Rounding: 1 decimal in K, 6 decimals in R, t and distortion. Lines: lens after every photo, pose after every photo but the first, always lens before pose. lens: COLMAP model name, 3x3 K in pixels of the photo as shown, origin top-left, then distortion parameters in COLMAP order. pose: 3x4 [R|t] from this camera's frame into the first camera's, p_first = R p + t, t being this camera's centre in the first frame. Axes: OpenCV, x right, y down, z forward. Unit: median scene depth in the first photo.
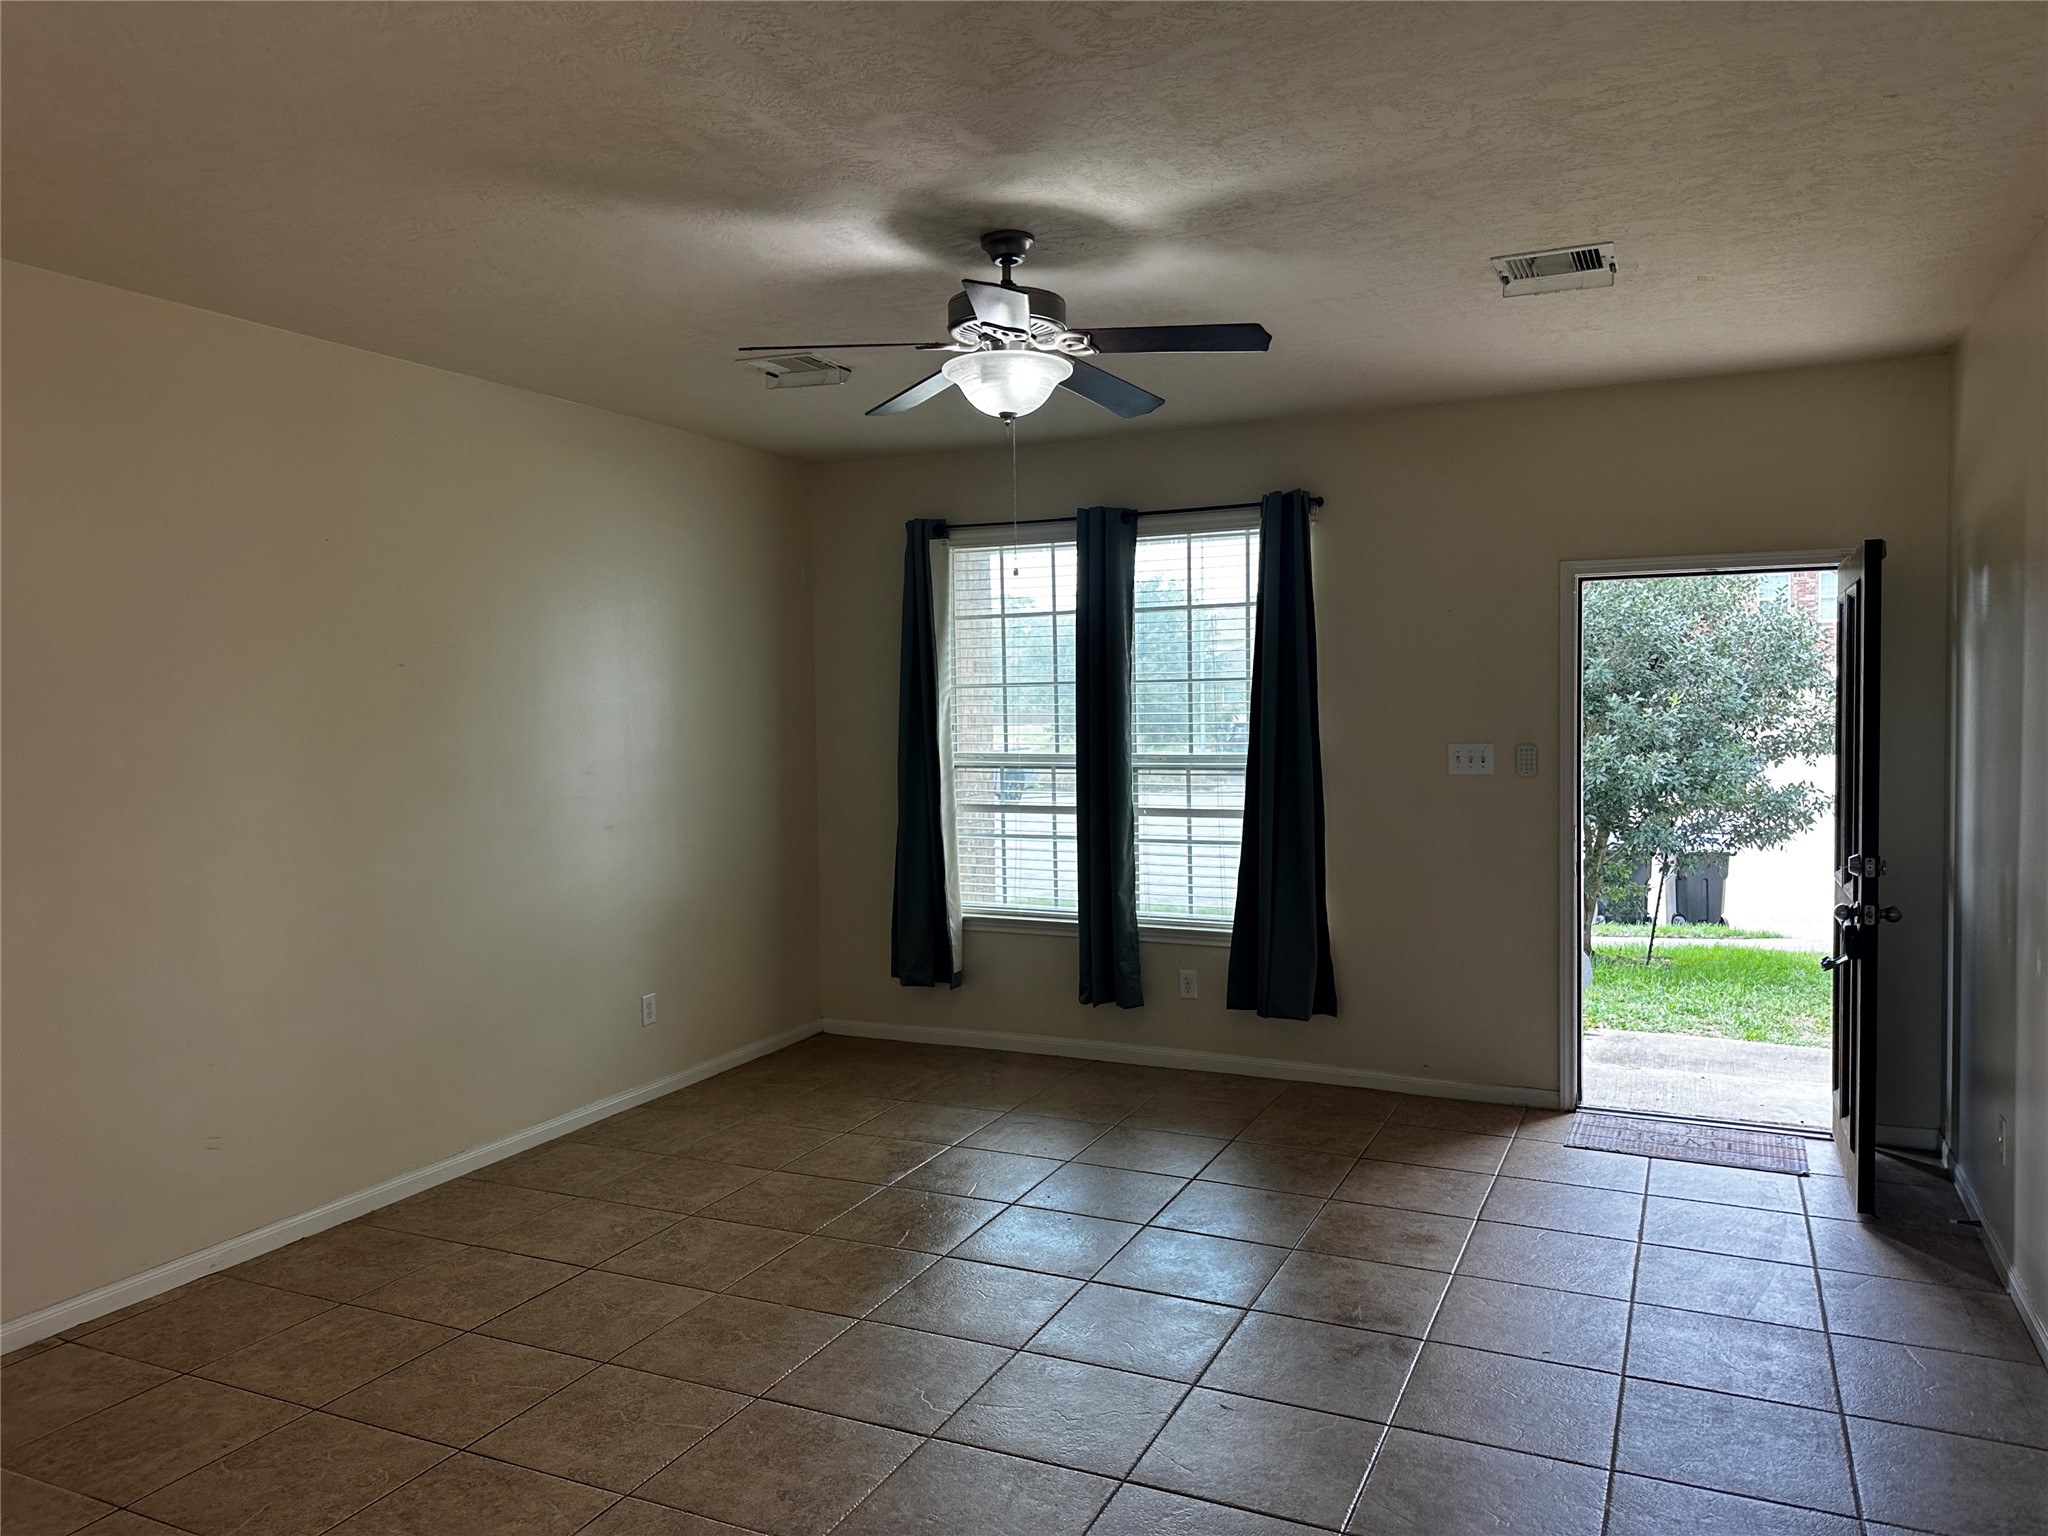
lens RADIAL K [[1449.4, 0, 1023.7], [0, 1449.4, 769.7], [0, 0, 1]] dist [0.012446, -0.015151]
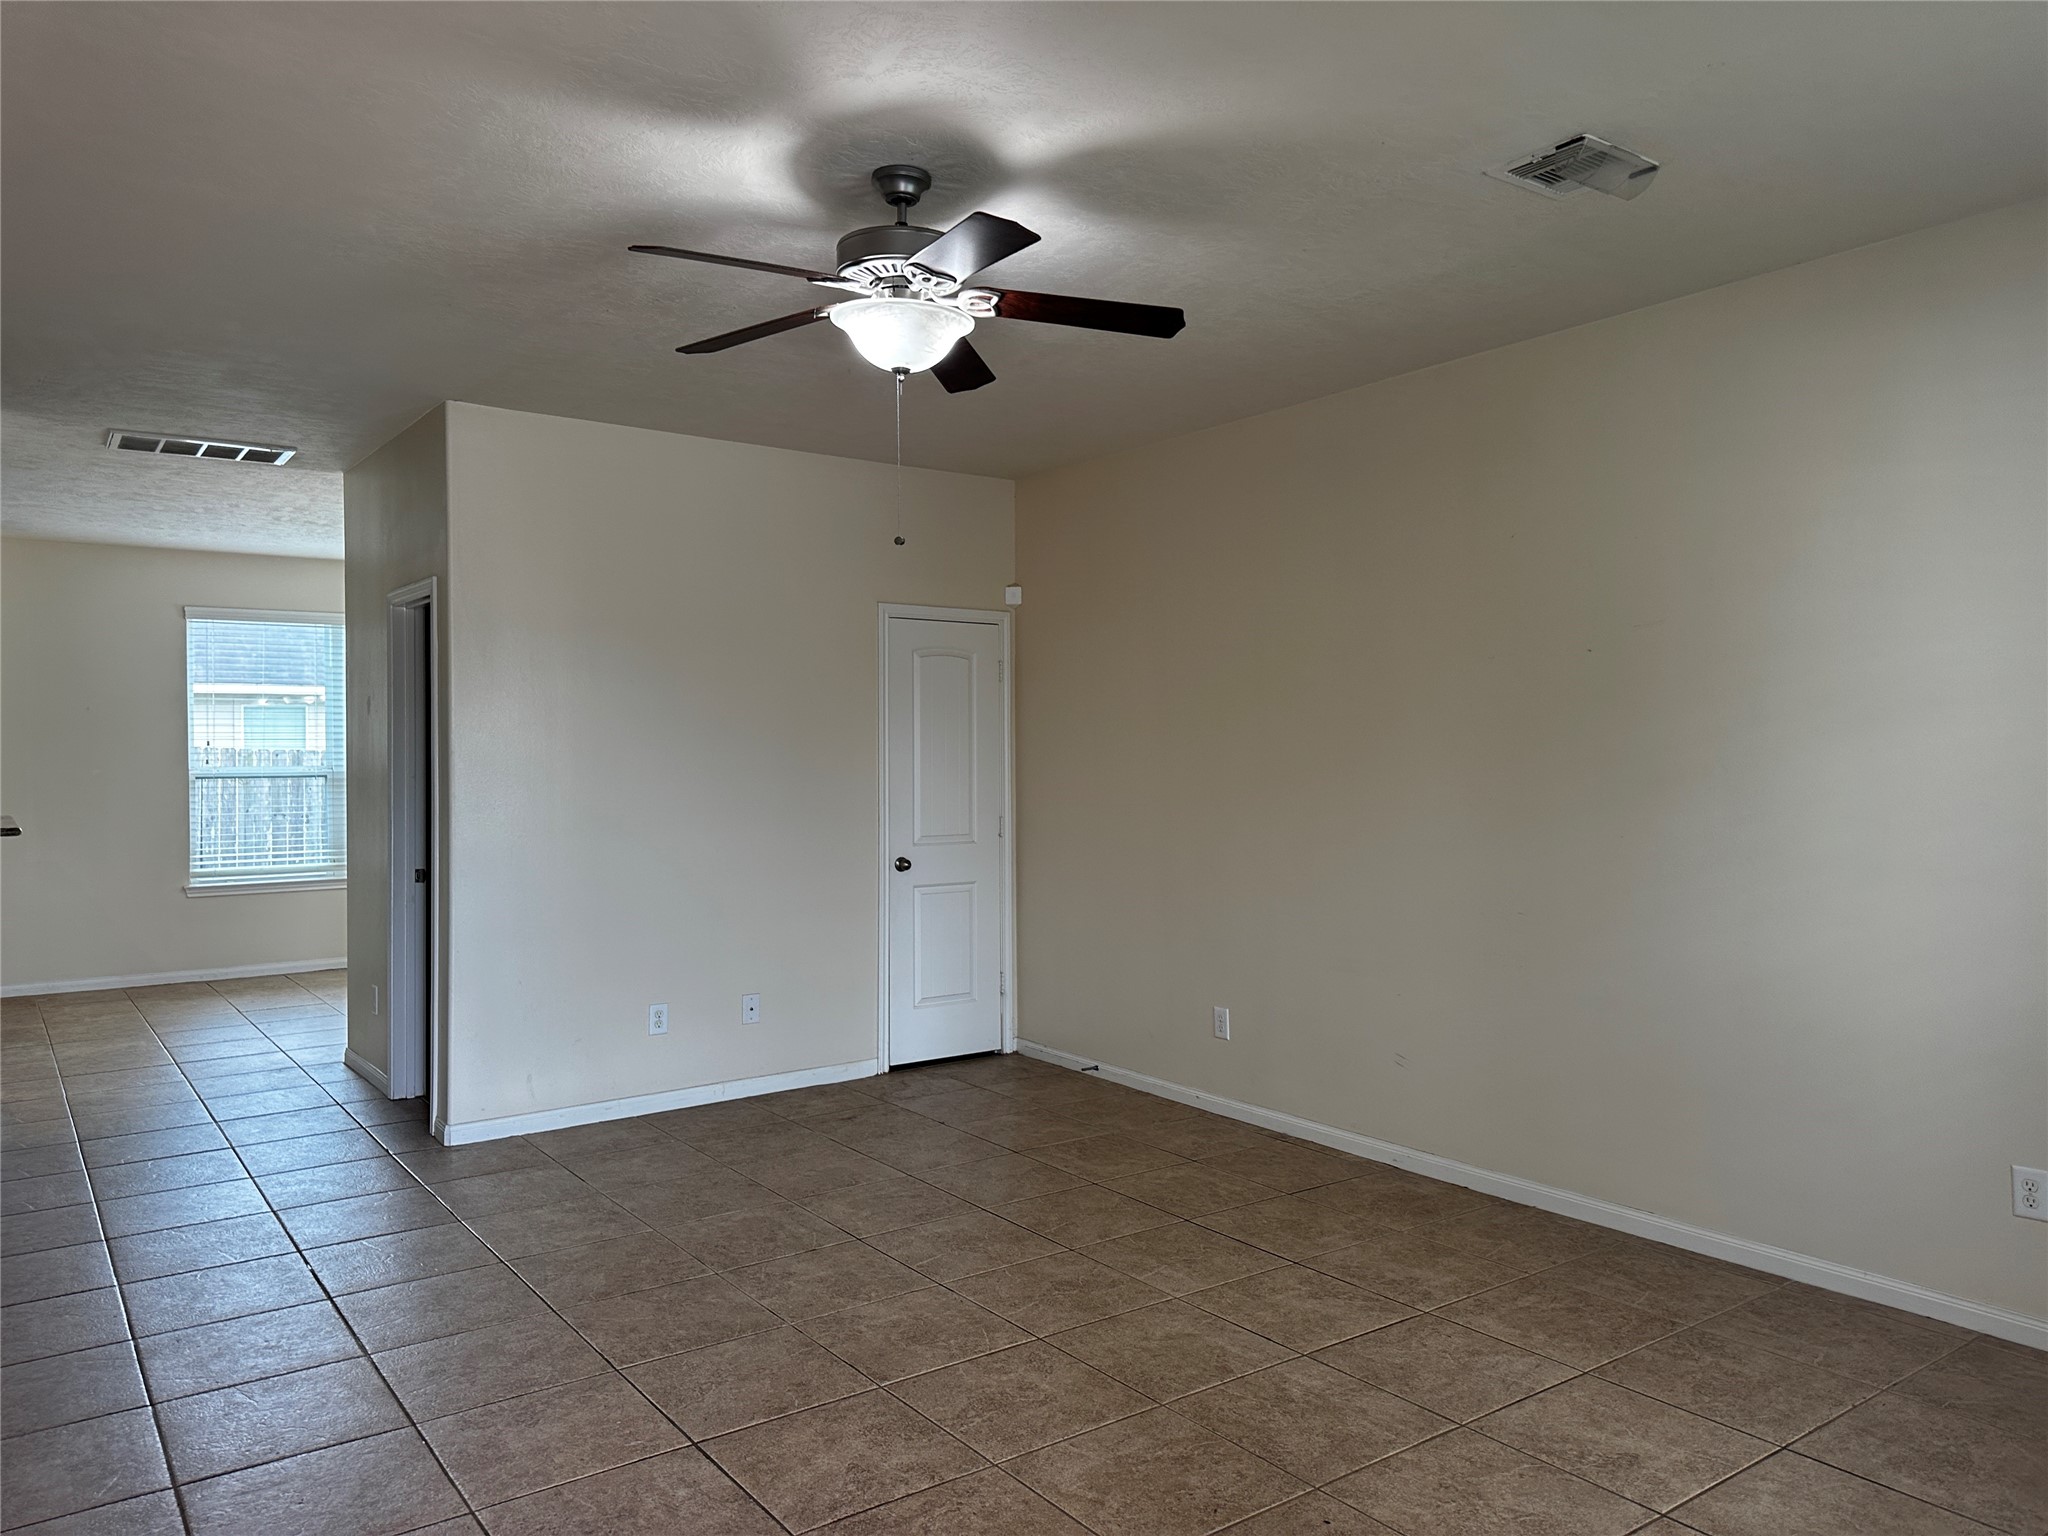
lens RADIAL K [[1449.4, 0, 1024.9], [0, 1449.4, 763.3], [0, 0, 1]] dist [0.012446, -0.015151]
pose [[-0.496512, 0.022022, -0.867750, 0.613575], [-0.026944, 0.998805, 0.040765, -0.030648], [0.867611, 0.043621, -0.495326, 1.251258]]
